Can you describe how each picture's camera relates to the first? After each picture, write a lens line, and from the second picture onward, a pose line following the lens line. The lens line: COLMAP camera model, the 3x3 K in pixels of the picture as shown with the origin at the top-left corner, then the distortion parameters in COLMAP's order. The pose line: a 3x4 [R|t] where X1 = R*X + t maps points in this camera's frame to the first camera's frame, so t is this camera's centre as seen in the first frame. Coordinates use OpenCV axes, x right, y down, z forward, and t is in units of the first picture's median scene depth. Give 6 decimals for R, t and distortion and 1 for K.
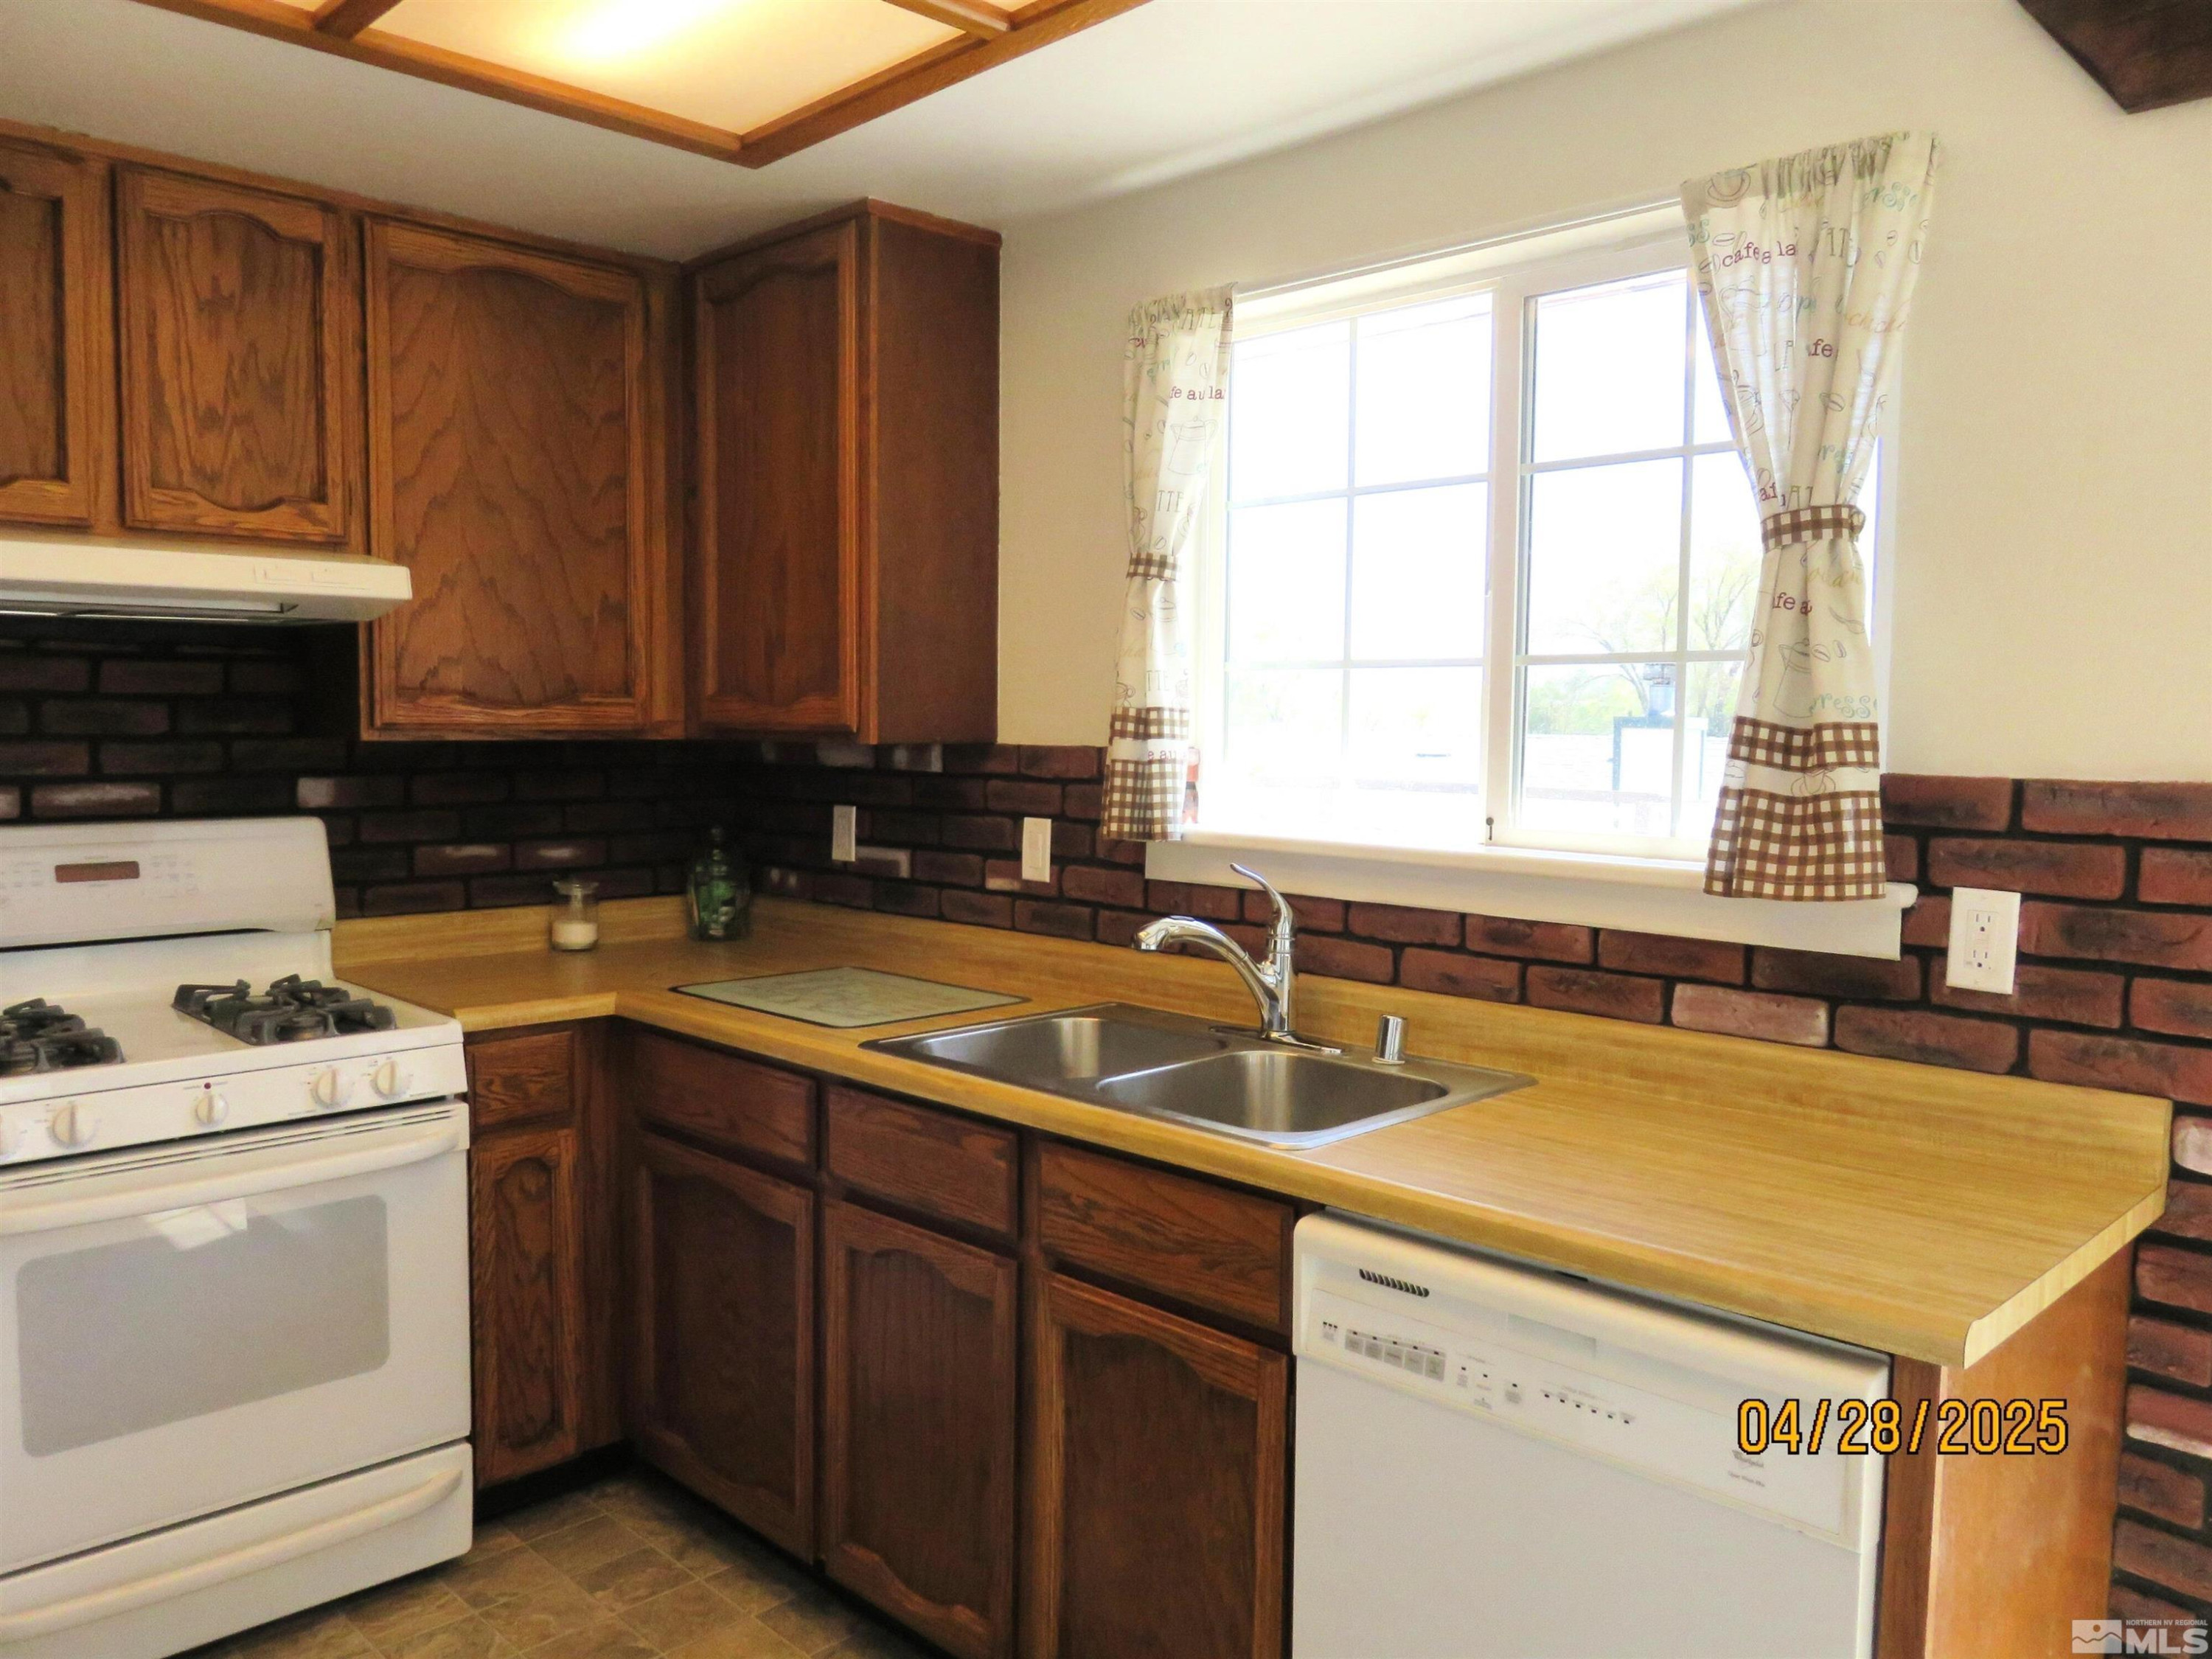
lens RADIAL K [[1686.8, 0, 1110.4], [0, 1686.8, 828.0], [0, 0, 1]] dist [-0.010815, 0.003716]
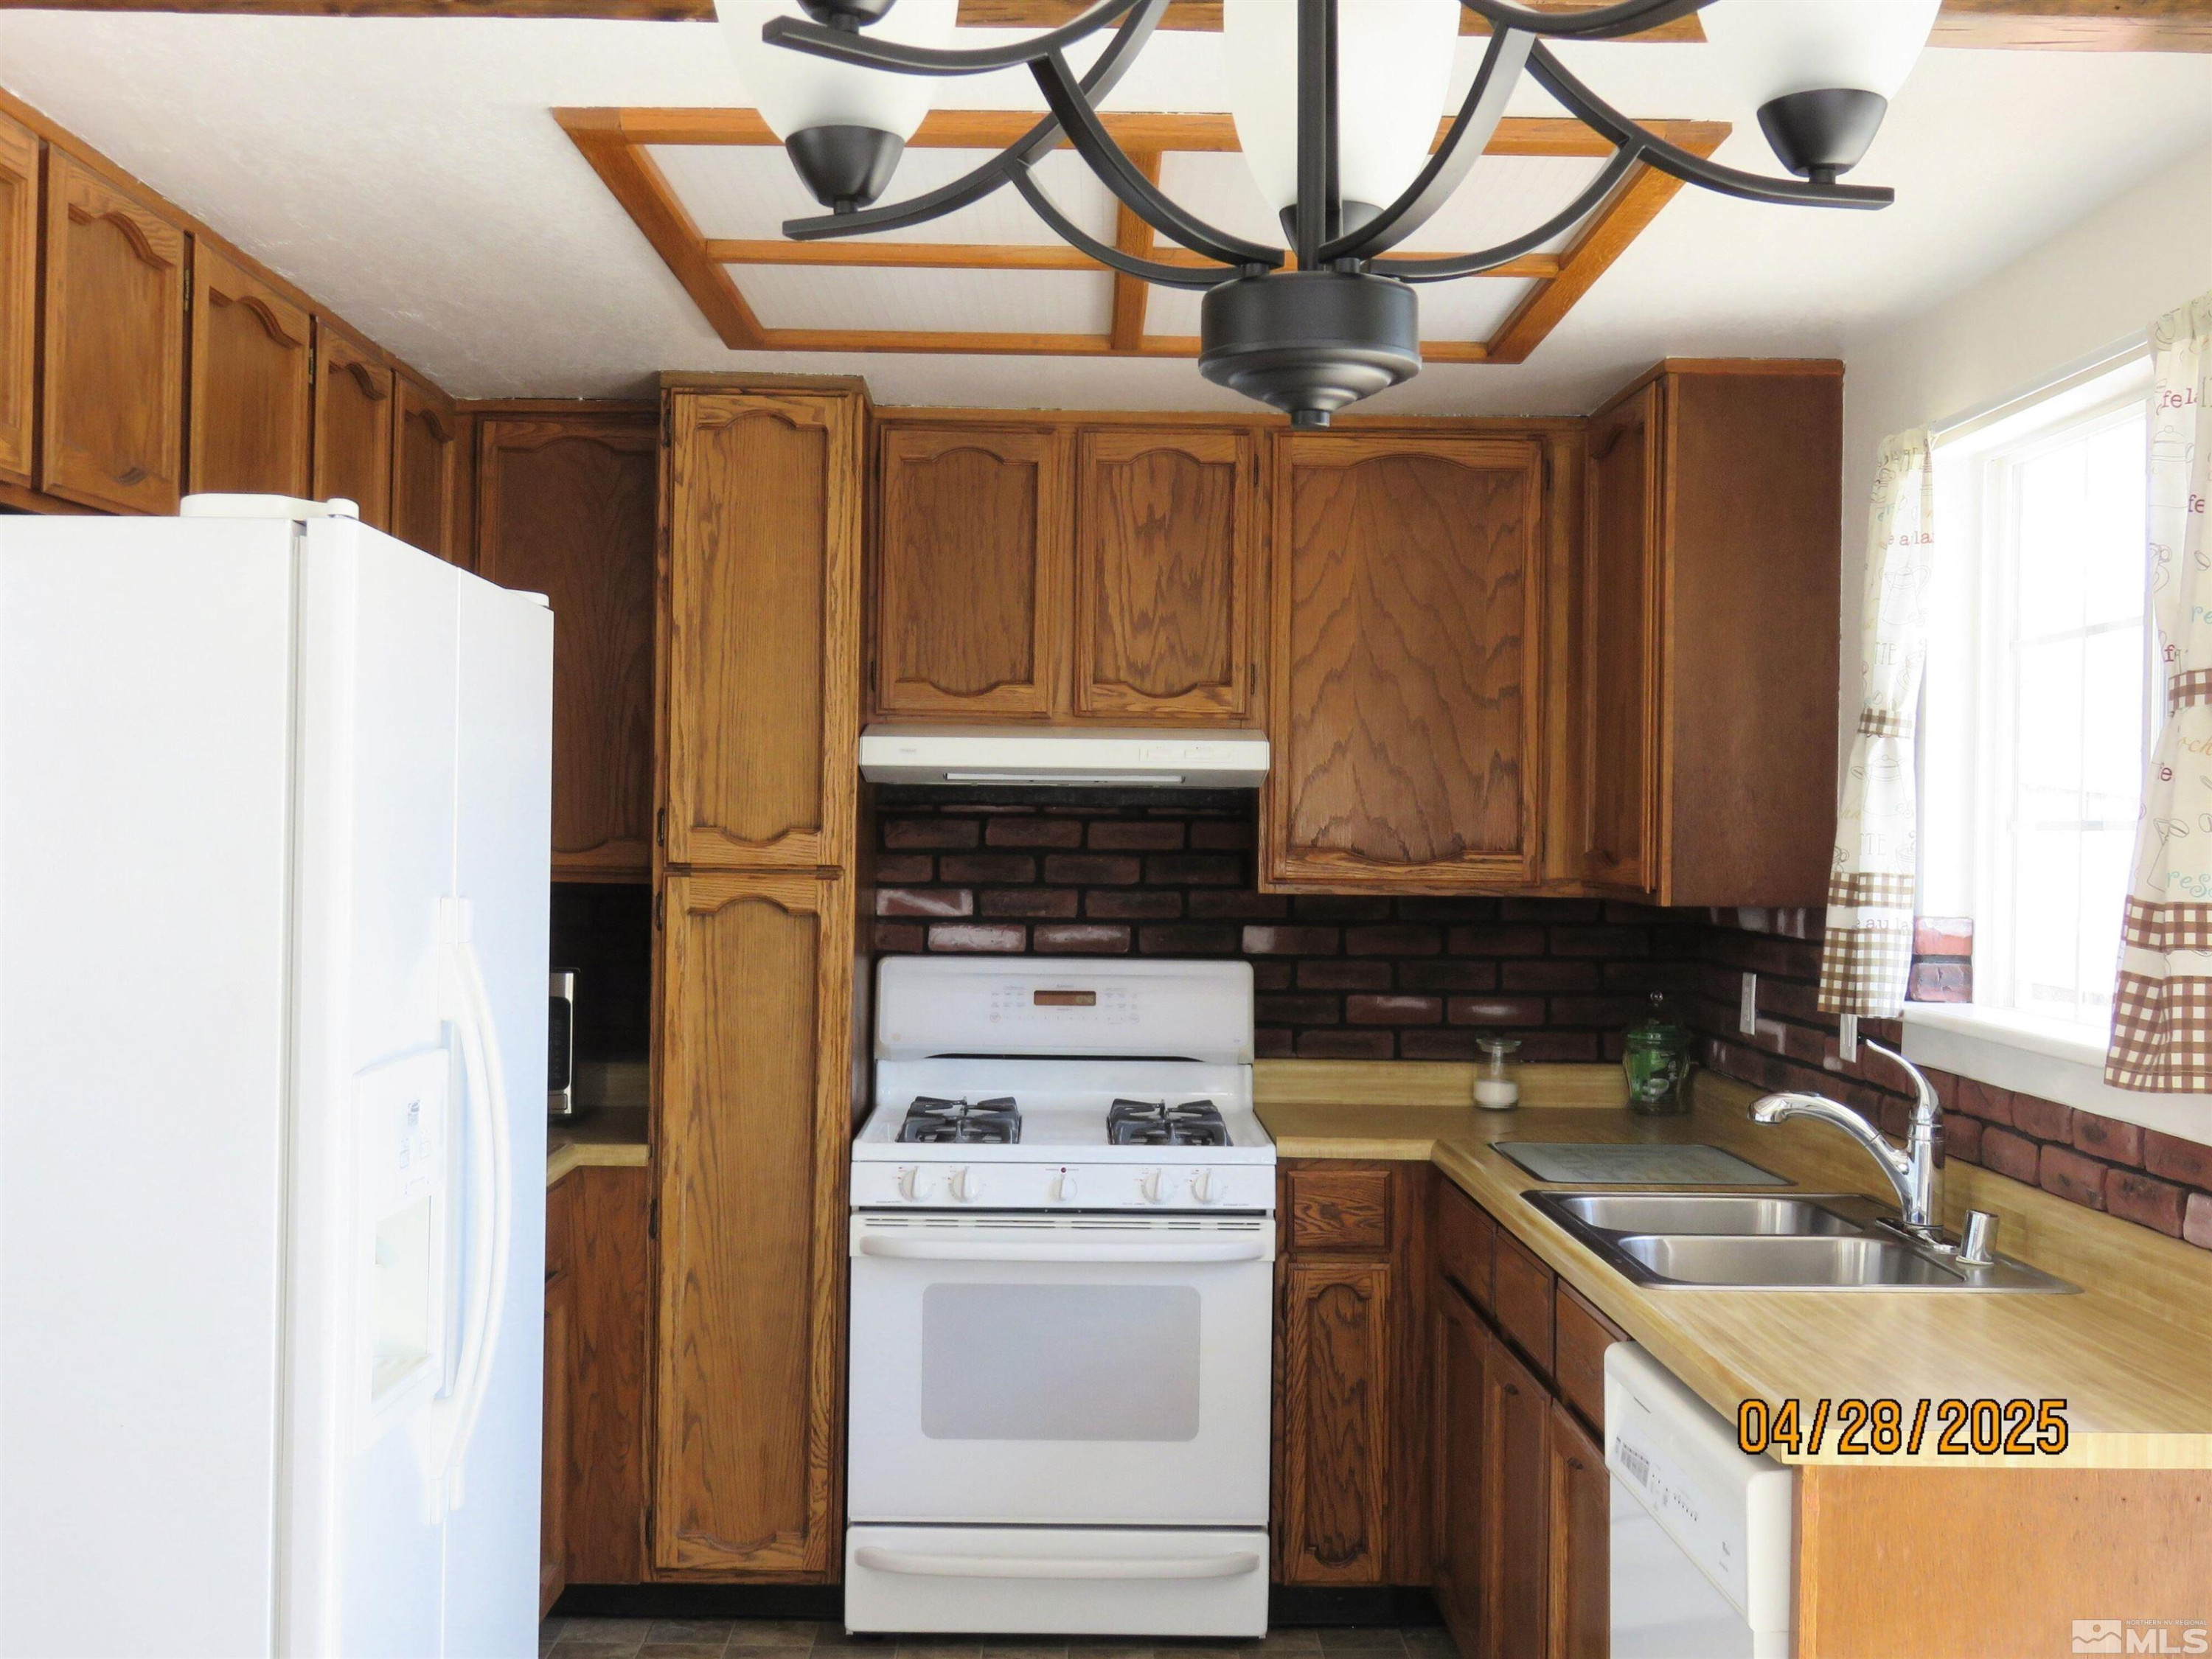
lens RADIAL K [[2529.5, 0, 1114.7], [0, 2529.5, 816.4], [0, 0, 1]] dist [-0.001777, -0.007039]
pose [[0.724678, -0.003679, -0.689078, 0.701376], [-0.053026, 0.996723, -0.061087, 0.005115], [0.687045, 0.080807, 0.722108, -0.305459]]
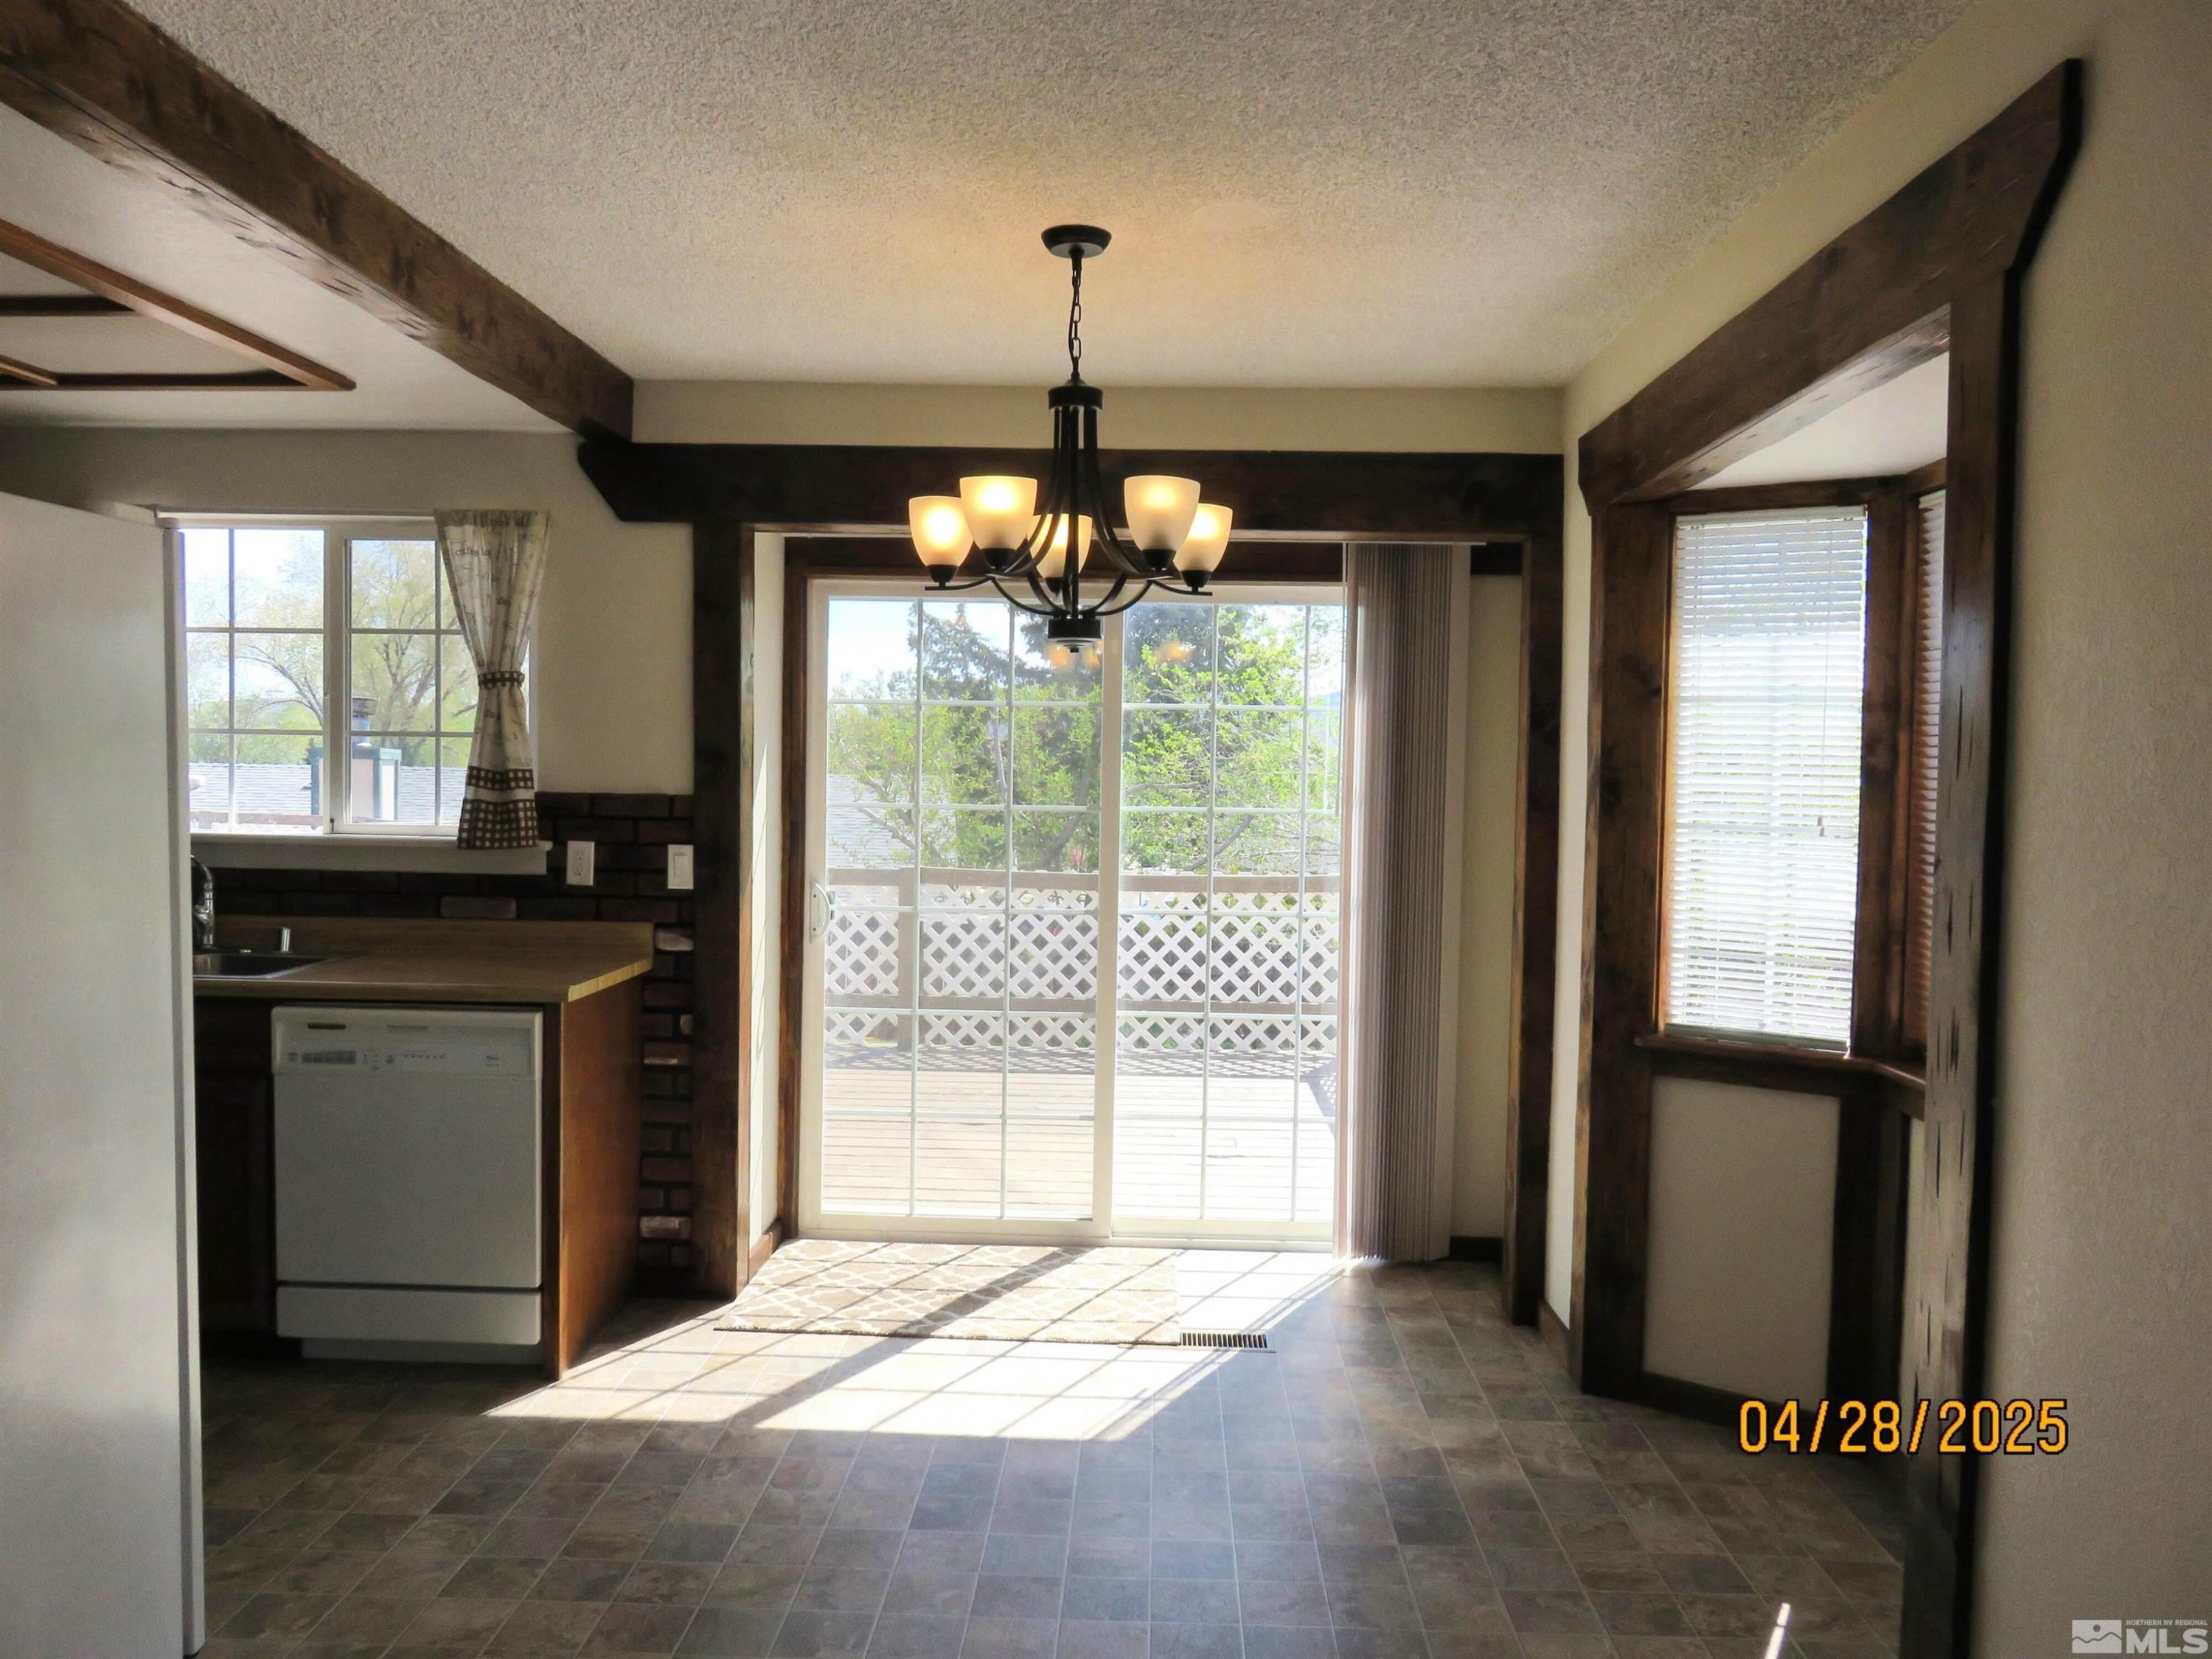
lens RADIAL K [[1607.5, 0, 1110.9], [0, 1607.5, 827.9], [0, 0, 1]] dist [-0.031745, -0.000730]
pose [[0.724327, -0.026160, 0.688961, -0.337434], [0.037546, 0.999294, -0.001529, 0.035613], [-0.688434, 0.026975, 0.724797, -0.791388]]
